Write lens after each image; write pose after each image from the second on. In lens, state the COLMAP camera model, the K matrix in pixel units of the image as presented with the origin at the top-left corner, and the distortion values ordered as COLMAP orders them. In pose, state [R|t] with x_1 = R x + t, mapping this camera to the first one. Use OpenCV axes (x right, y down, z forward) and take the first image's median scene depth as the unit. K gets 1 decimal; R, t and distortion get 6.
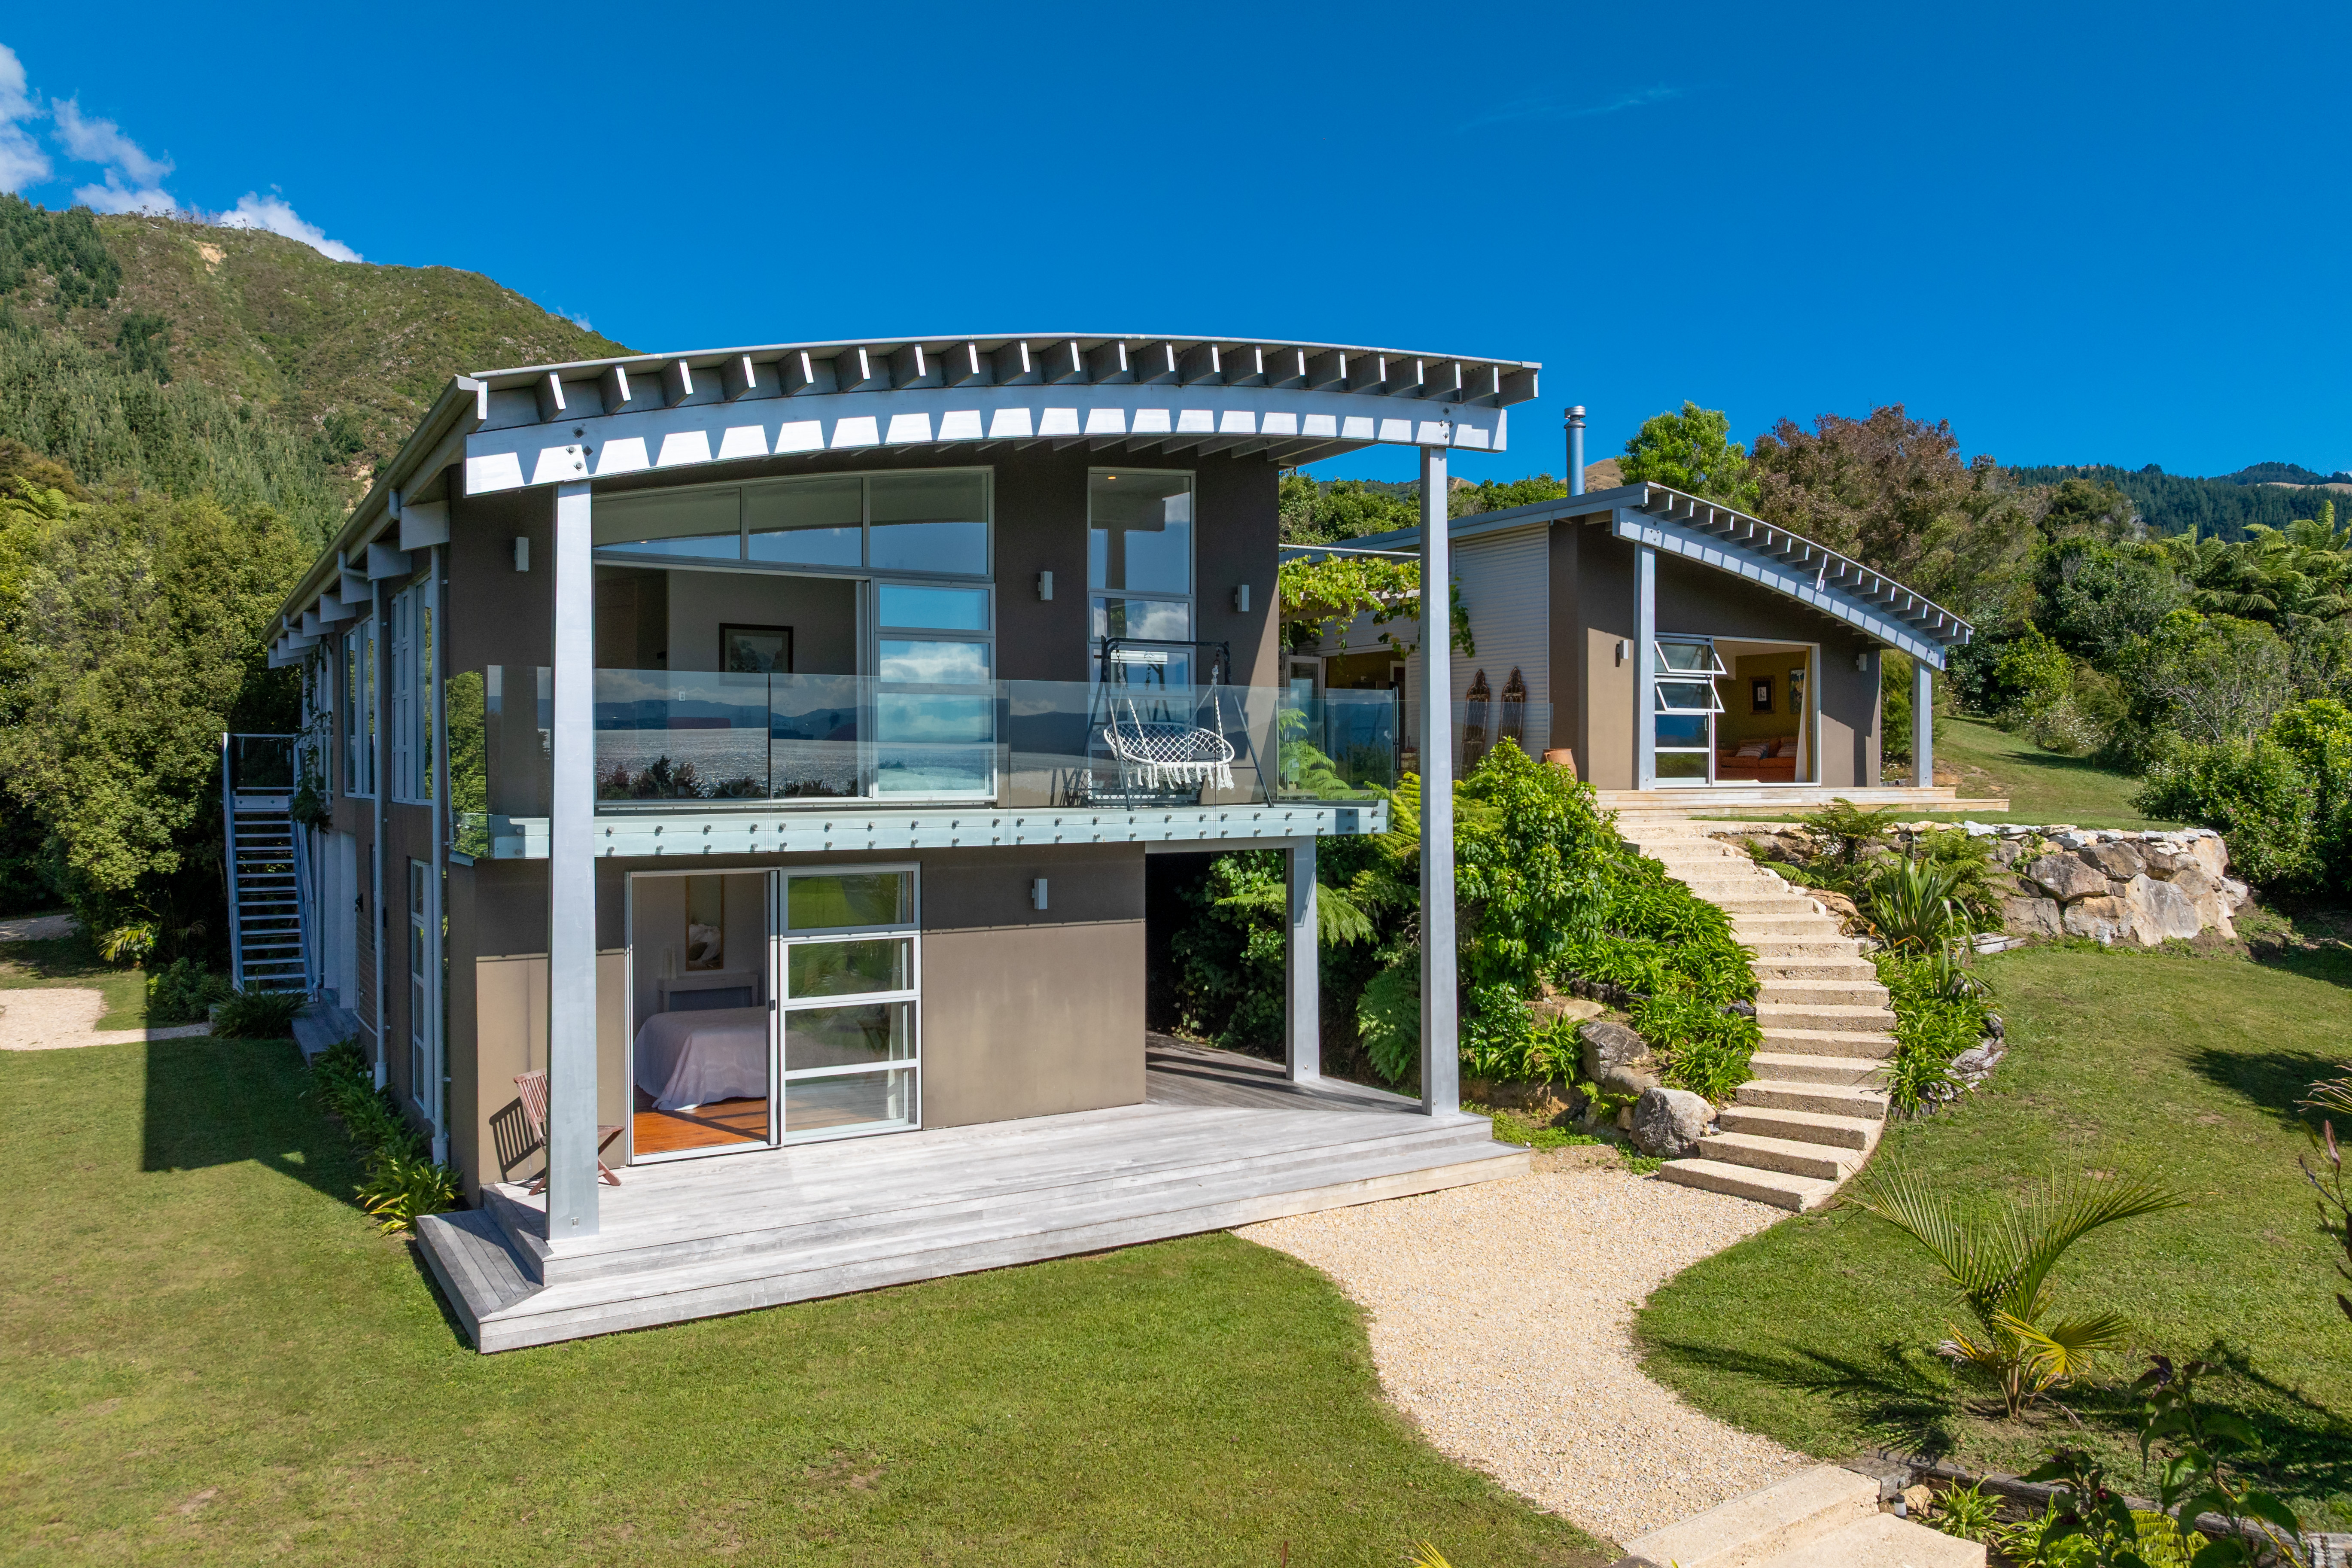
lens RADIAL K [[1650.5, 0, 1148.8], [0, 1650.5, 785.7], [0, 0, 1]] dist [-0.023794, 0.003175]
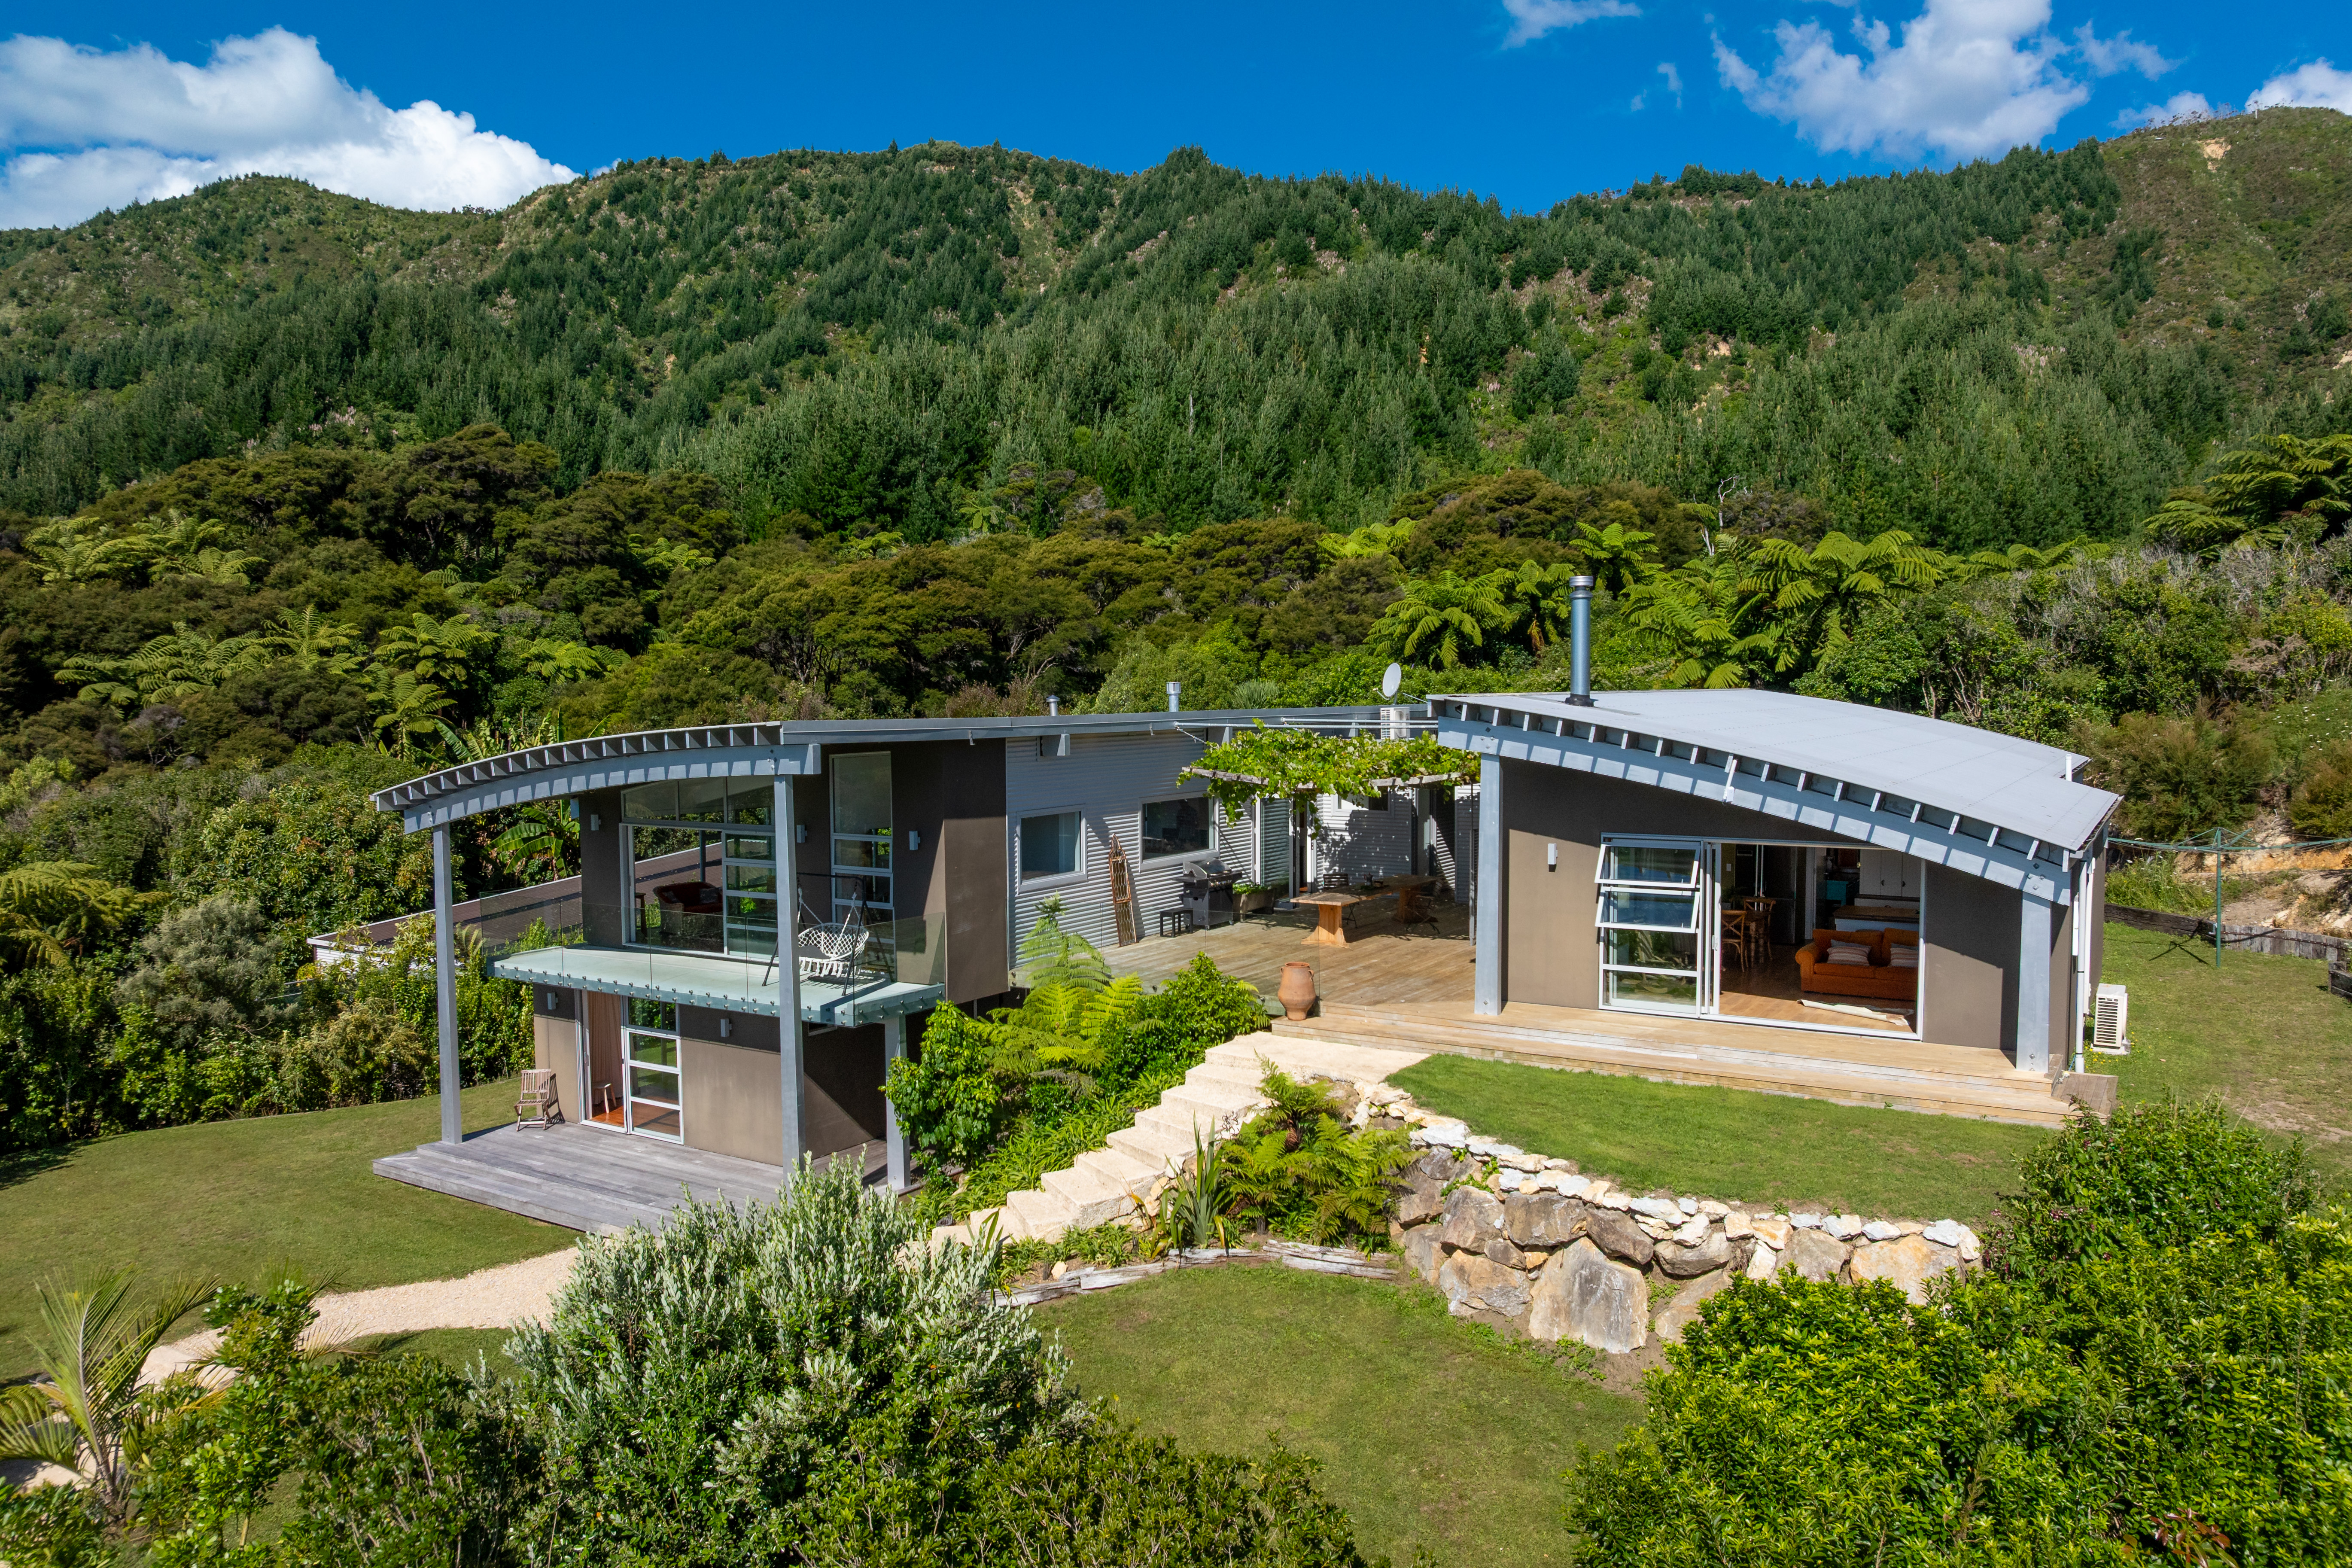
lens RADIAL K [[1648.9, 0, 1169.3], [0, 1648.9, 779.4], [0, 0, 1]] dist [-0.037208, -0.001194]
pose [[0.443331, 0.049893, -0.894968, 1.034822], [-0.001182, 0.998481, 0.055078, -0.178950], [0.896357, -0.023360, 0.442717, 0.423565]]
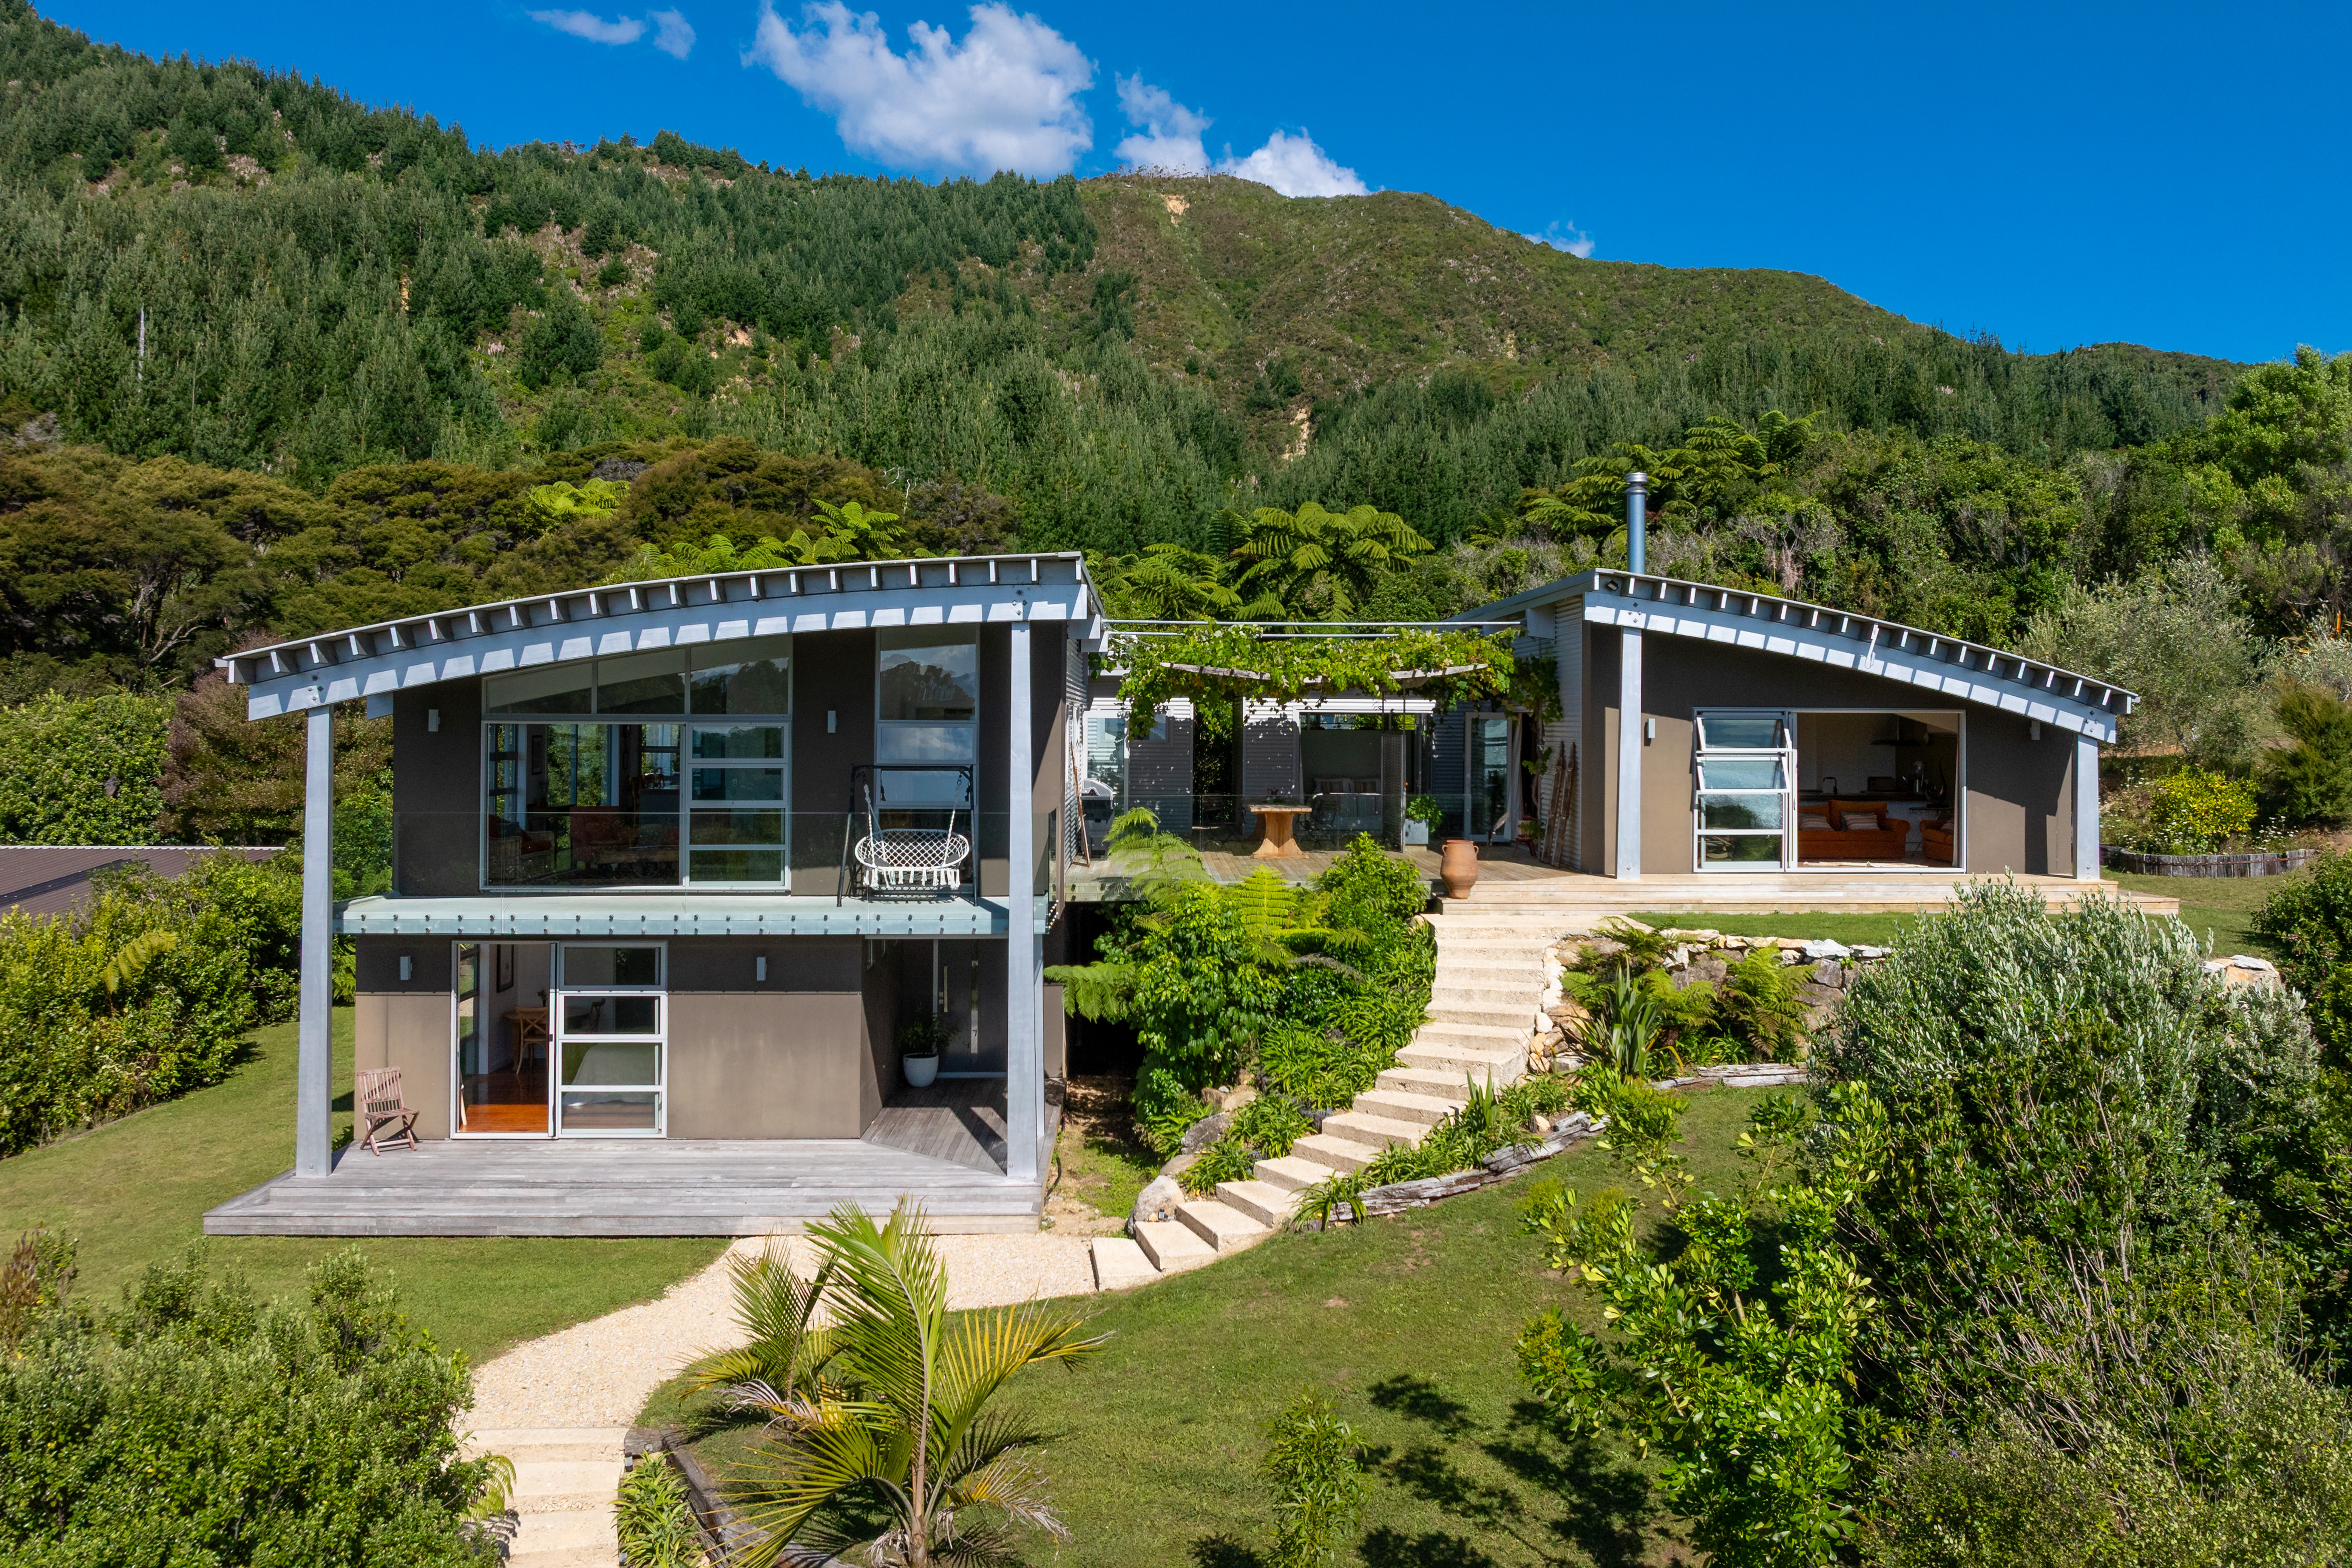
lens RADIAL K [[1906.1, 0, 1242.3], [0, 1906.1, 697.7], [0, 0, 1]] dist [-0.041226, 0.000722]
pose [[0.880482, 0.001486, -0.474076, 0.623111], [-0.011638, 0.999761, -0.018481, -0.079720], [0.473936, 0.021789, 0.880290, -0.094700]]
